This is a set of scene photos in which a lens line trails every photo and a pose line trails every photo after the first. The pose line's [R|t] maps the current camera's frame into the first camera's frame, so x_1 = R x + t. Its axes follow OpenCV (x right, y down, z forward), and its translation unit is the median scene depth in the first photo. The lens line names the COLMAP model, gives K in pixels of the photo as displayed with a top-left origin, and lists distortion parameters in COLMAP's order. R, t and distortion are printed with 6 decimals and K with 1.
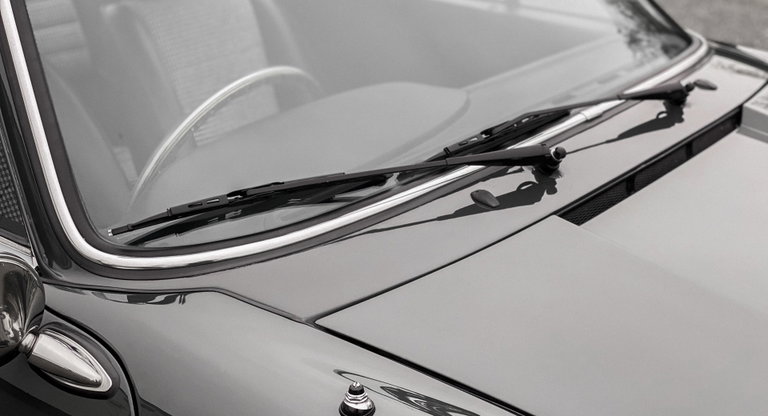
lens RADIAL K [[1091.6, 0, 384.0], [0, 1091.6, 208.0], [0, 0, 1]] dist [0.030895, -0.095644]
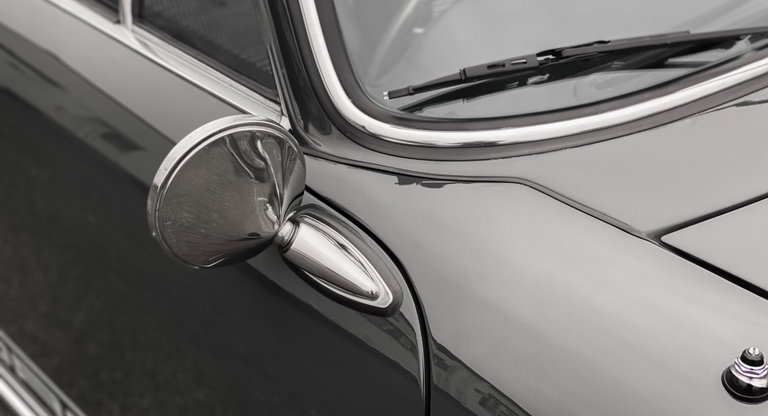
lens RADIAL K [[1091.6, 0, 384.0], [0, 1091.6, 208.0], [0, 0, 1]] dist [0.030895, -0.095644]
pose [[0.984379, 0.080305, -0.156679, -0.121761], [-0.055361, 0.985962, 0.157524, -0.020743], [0.167129, -0.146390, 0.975007, 0.225373]]
